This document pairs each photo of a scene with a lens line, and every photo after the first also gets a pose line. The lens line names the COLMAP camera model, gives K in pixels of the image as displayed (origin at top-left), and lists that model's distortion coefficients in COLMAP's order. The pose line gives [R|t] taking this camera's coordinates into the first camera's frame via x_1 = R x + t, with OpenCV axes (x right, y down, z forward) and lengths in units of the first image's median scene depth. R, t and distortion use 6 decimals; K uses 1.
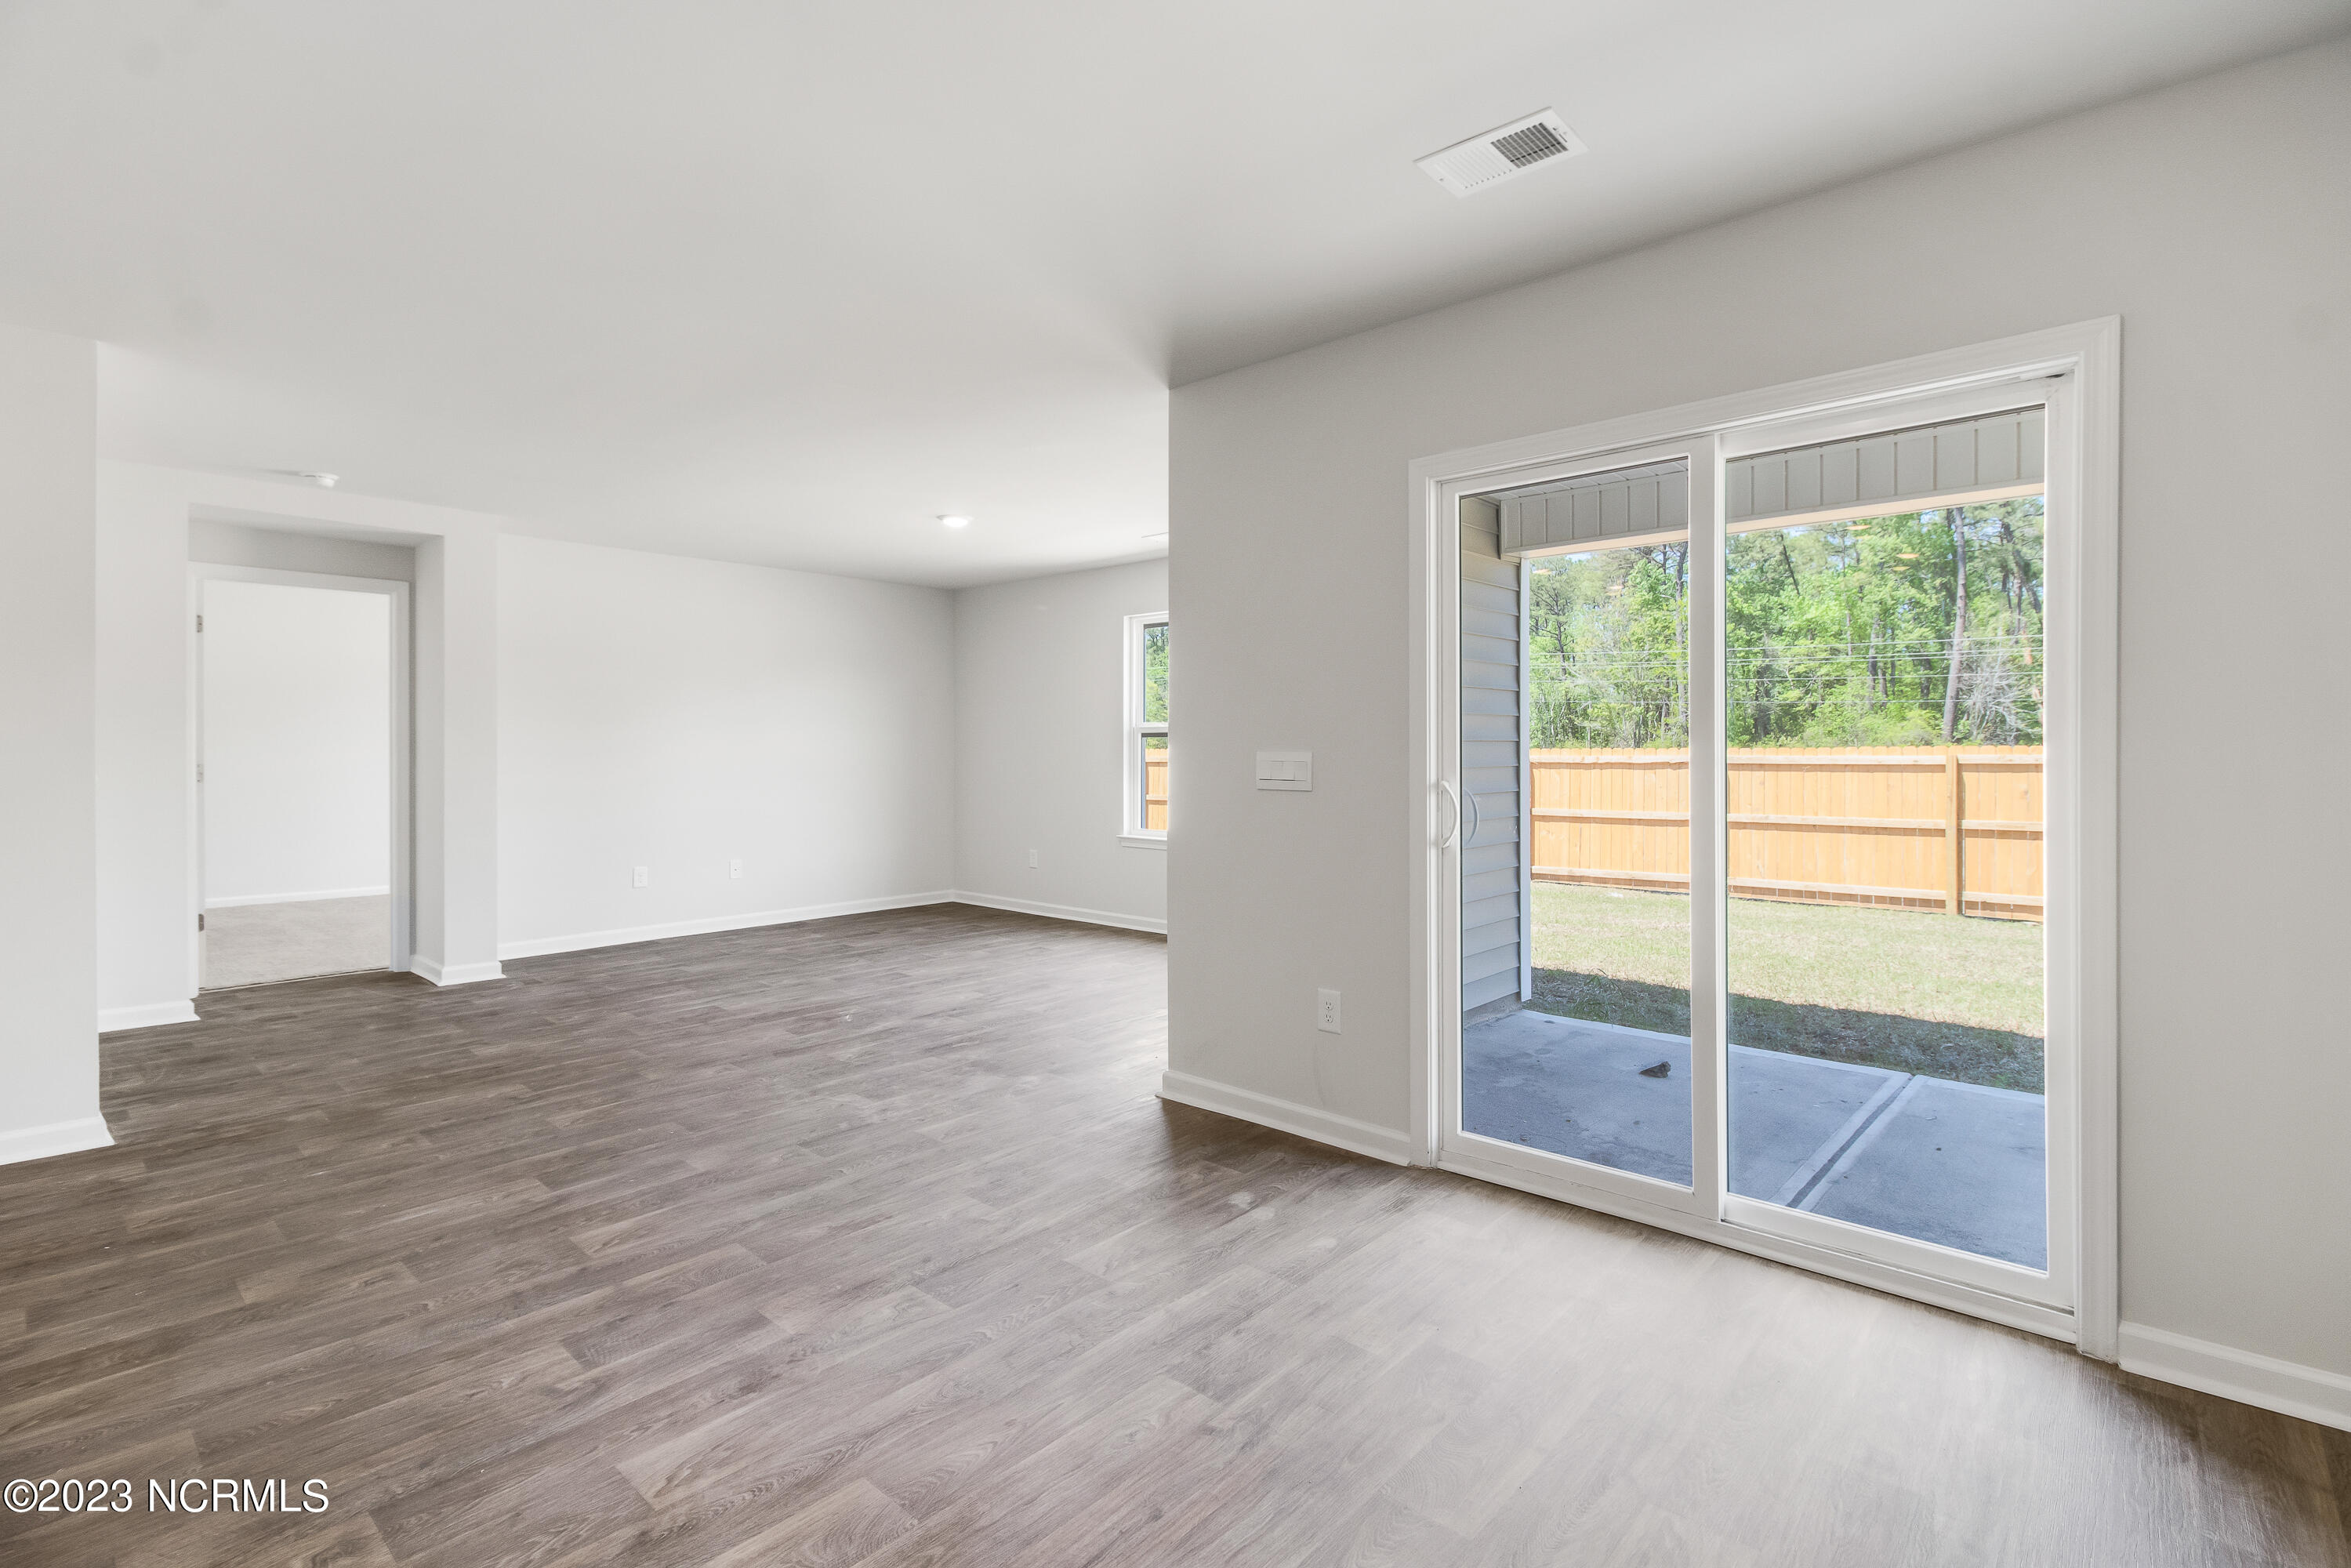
lens RADIAL K [[1105.3, 0, 1171.9], [0, 1105.3, 753.4], [0, 0, 1]] dist [0.022737, -0.019965]
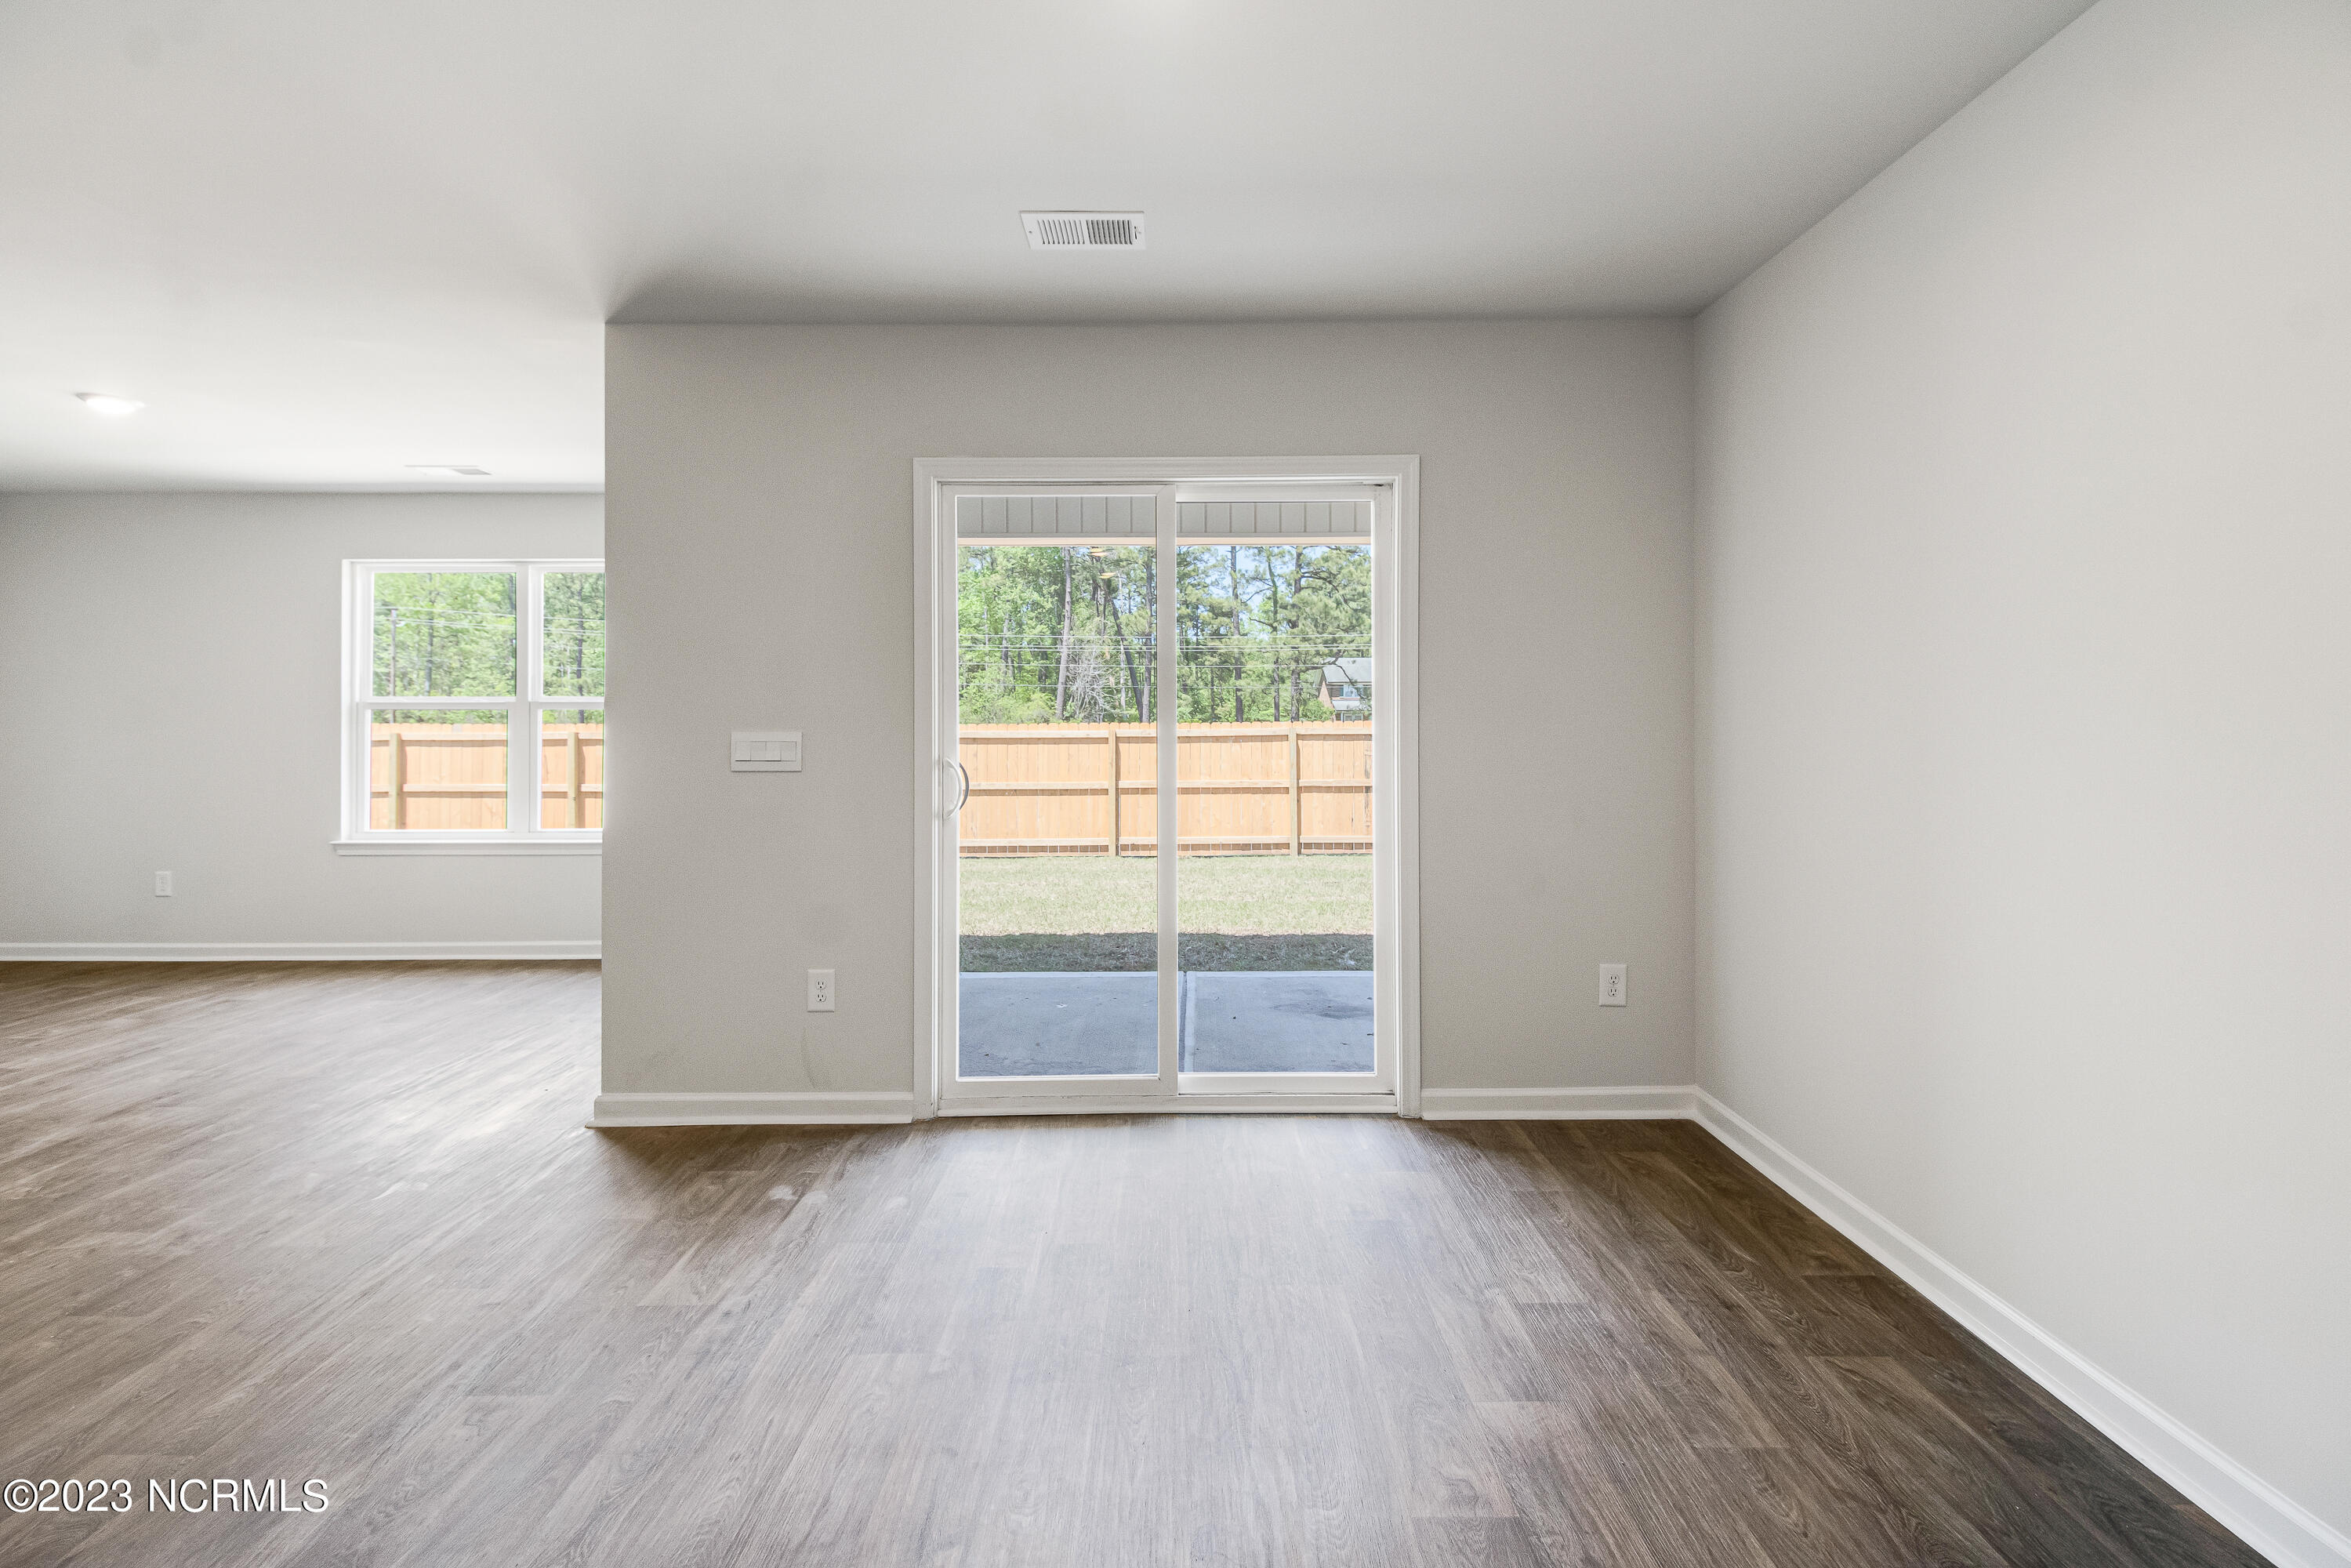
lens RADIAL K [[1101.7, 0, 1198.0], [0, 1101.7, 729.0], [0, 0, 1]] dist [-0.000943, -0.001419]
pose [[0.732999, -0.003796, 0.680219, -0.252406], [0.004320, 0.999990, 0.000925, -0.003392], [-0.680216, 0.002261, 0.733009, 0.032961]]
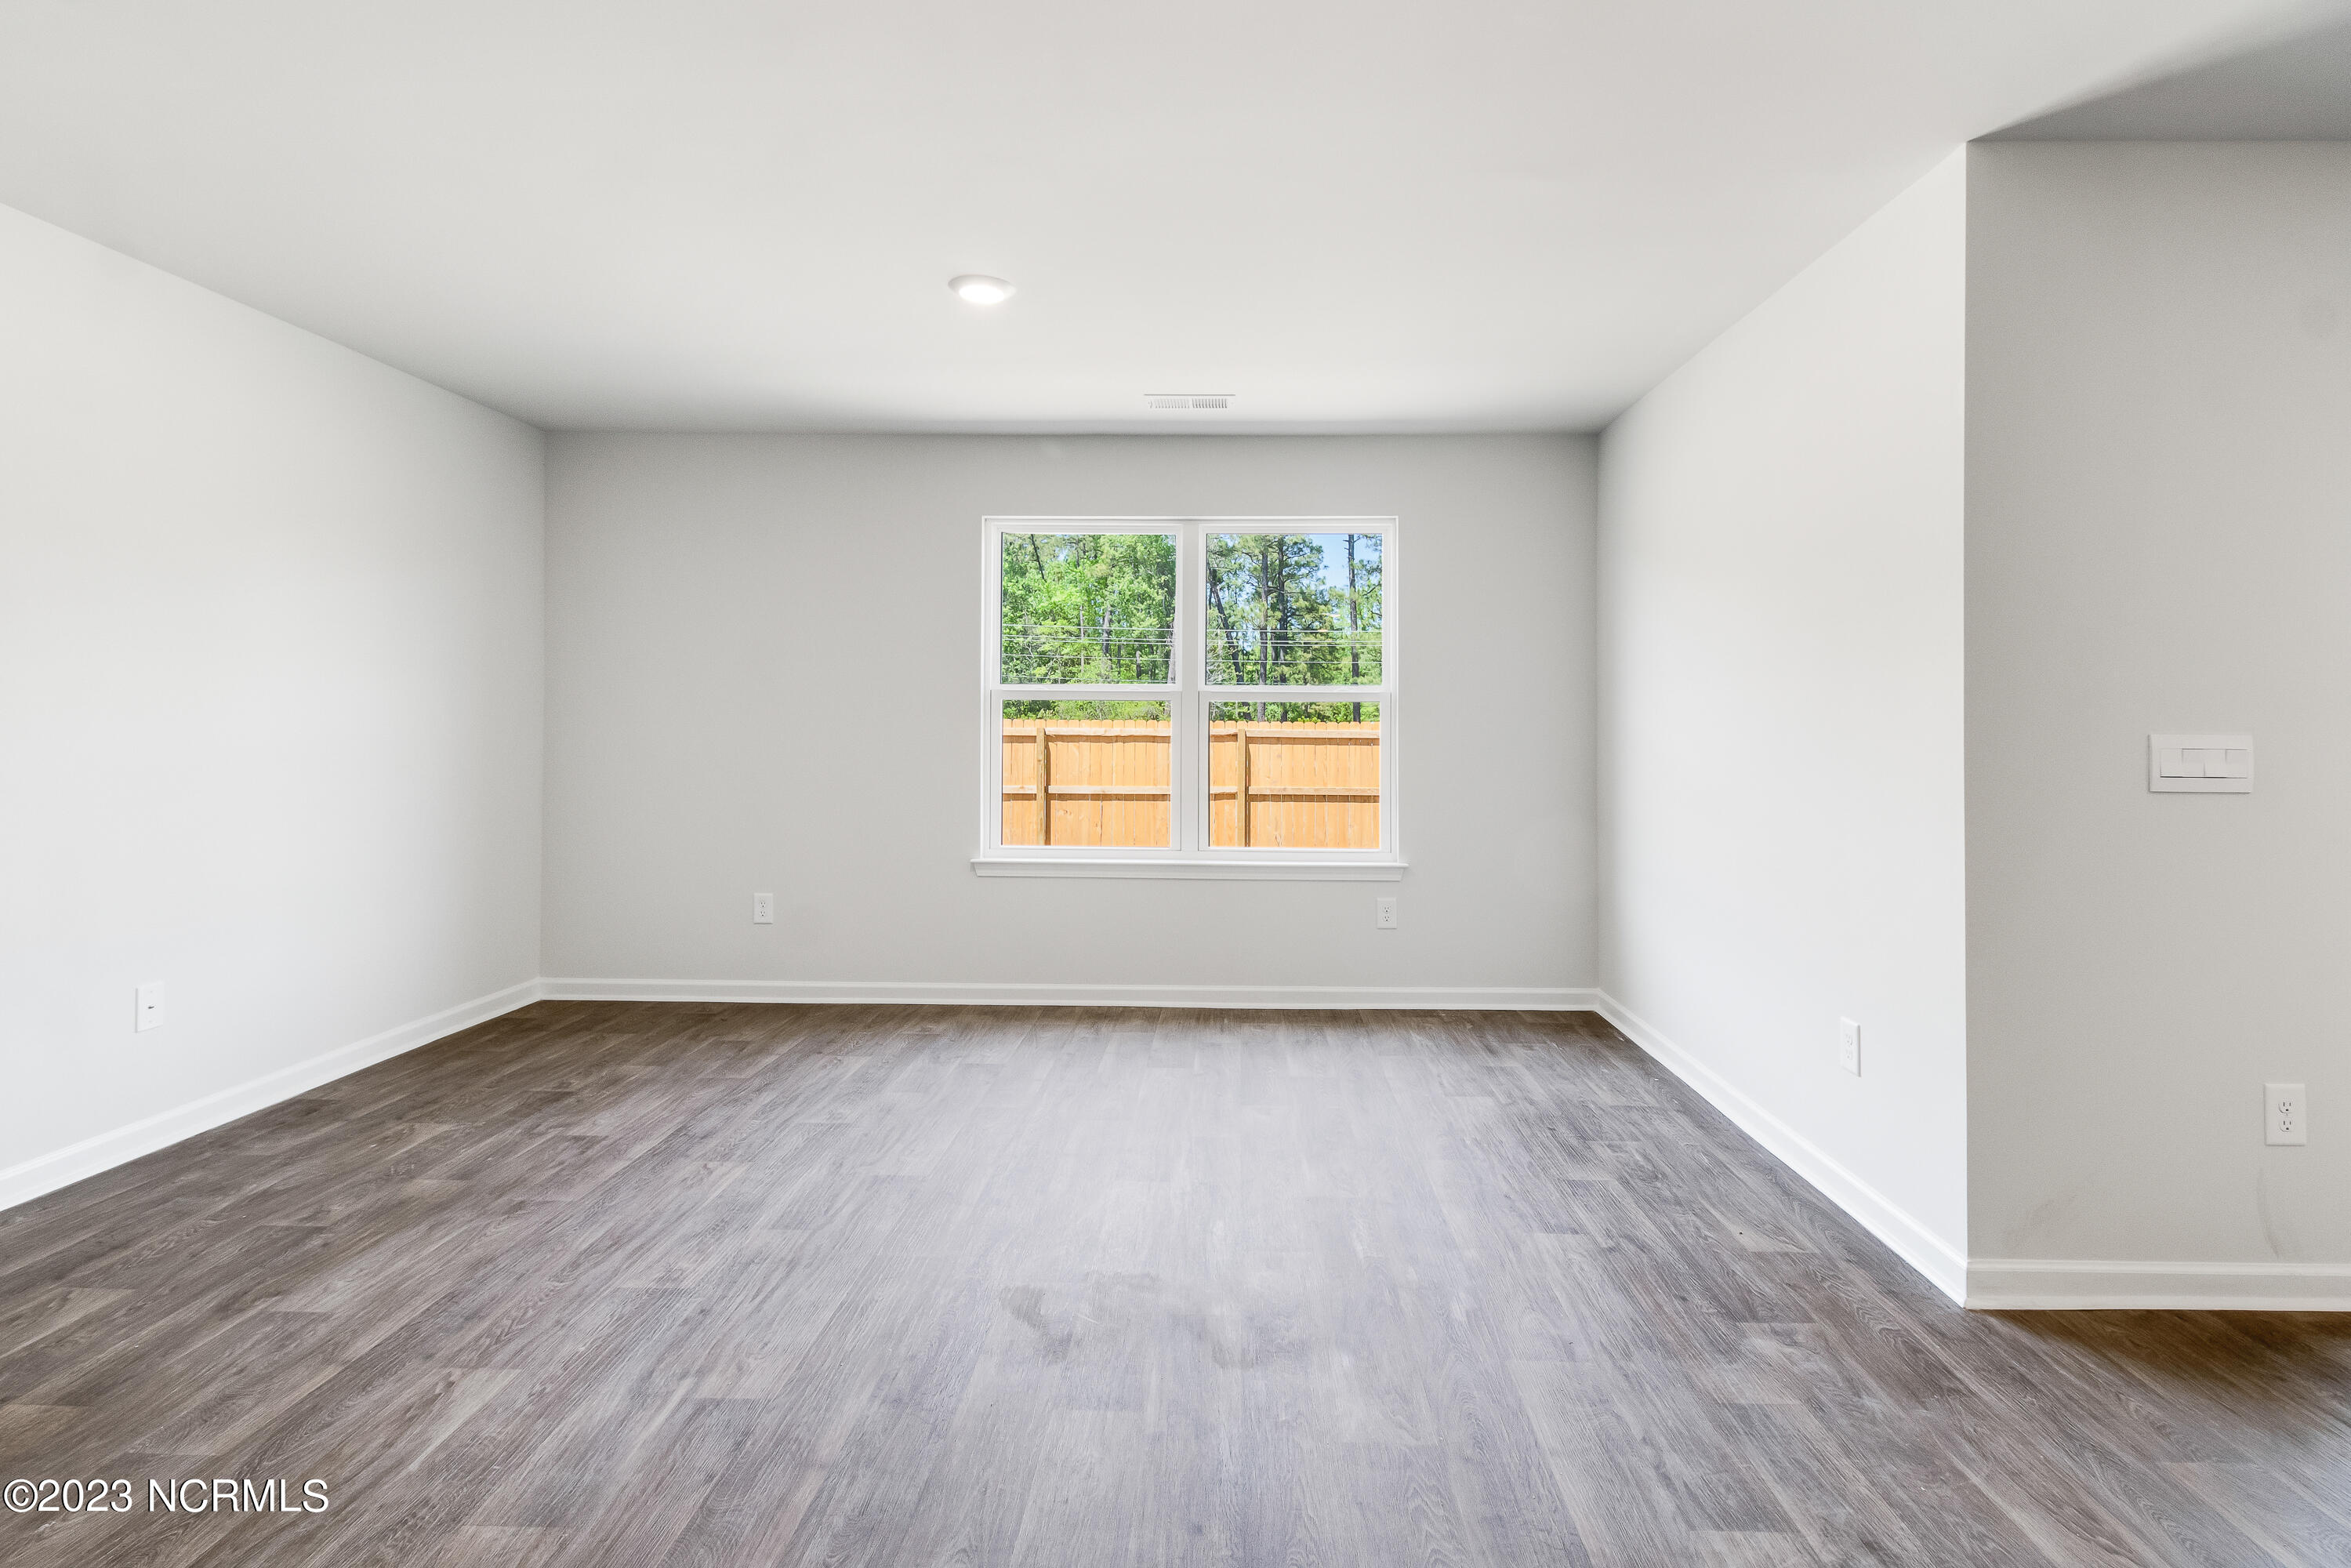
lens RADIAL K [[1149.8, 0, 1211.5], [0, 1149.8, 717.6], [0, 0, 1]] dist [0.002779, -0.001224]
pose [[0.755752, 0.008978, 0.654797, -0.738119], [-0.004868, 0.999955, -0.008092, -0.003237], [-0.654840, 0.002928, 0.755762, 0.800165]]
